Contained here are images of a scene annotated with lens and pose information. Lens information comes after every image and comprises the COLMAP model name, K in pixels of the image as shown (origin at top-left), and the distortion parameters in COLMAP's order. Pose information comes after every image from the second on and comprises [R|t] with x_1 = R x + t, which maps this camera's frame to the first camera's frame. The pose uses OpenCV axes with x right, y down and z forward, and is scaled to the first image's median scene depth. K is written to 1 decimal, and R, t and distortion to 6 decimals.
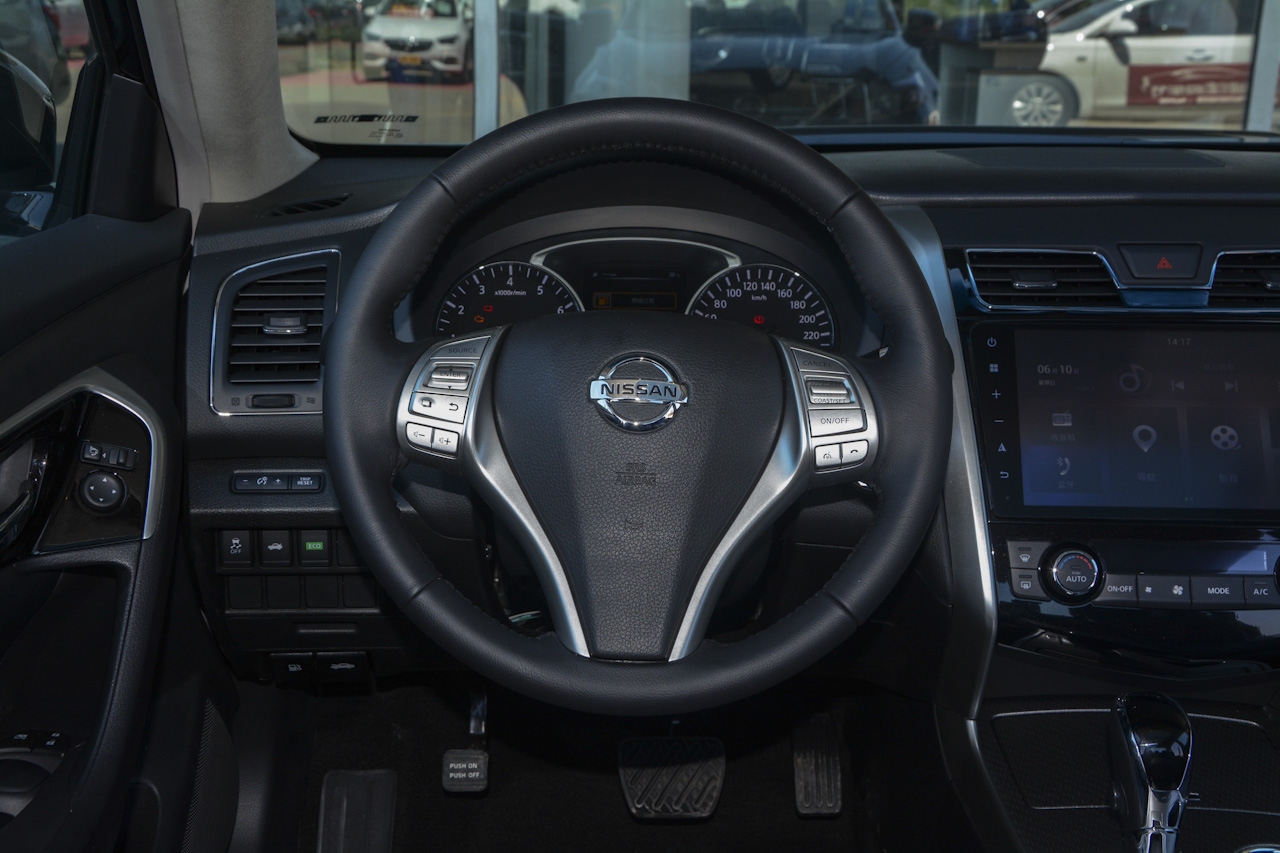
lens RADIAL K [[1677.6, 0, 617.9], [0, 1677.6, 423.0], [0, 0, 1]] dist [-0.013029, 0.412412]
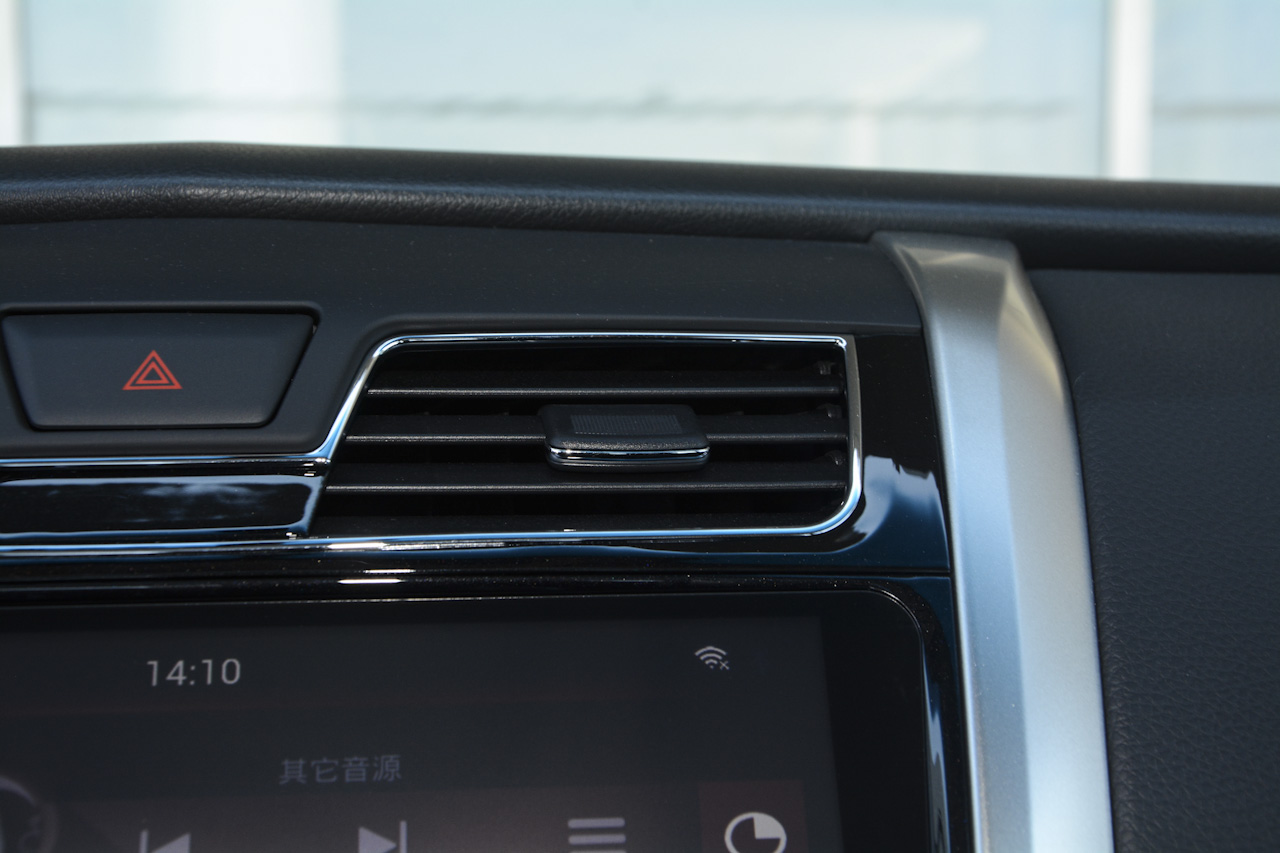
lens RADIAL K [[2263.8, 0, 632.7], [0, 2263.8, 385.0], [0, 0, 1]] dist [0.129852, 0.218071]
pose [[0.994062, -0.017530, 0.107394, 0.325821], [0.040710, 0.975180, -0.217637, -0.012207], [-0.100914, 0.220717, 0.970103, 0.590008]]
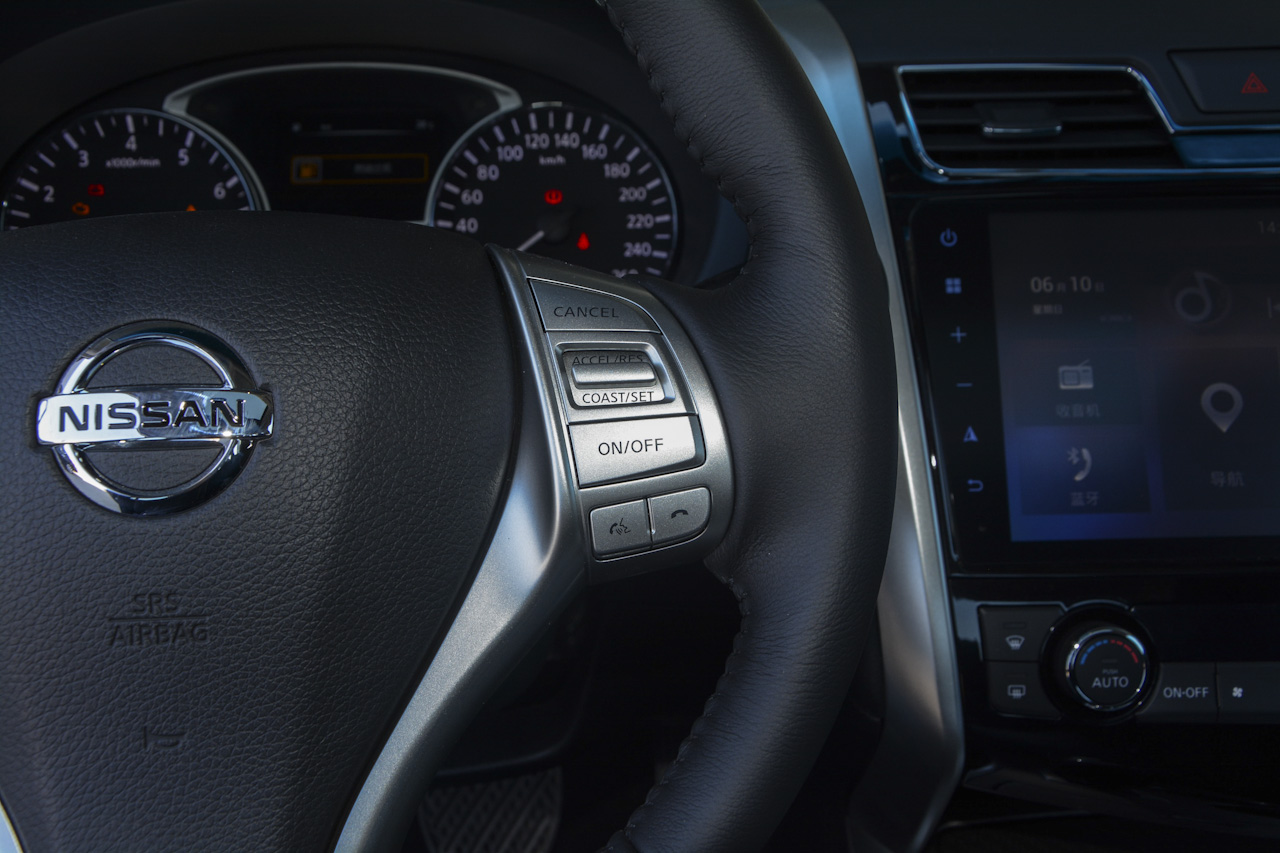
lens RADIAL K [[1434.1, 0, 632.4], [0, 1434.1, 427.1], [0, 0, 1]] dist [-0.040142, 0.180213]
pose [[0.998276, -0.034604, 0.047417, 0.085619], [0.028492, 0.991872, 0.124006, -0.042764], [-0.051323, -0.122441, 0.991148, 0.479279]]
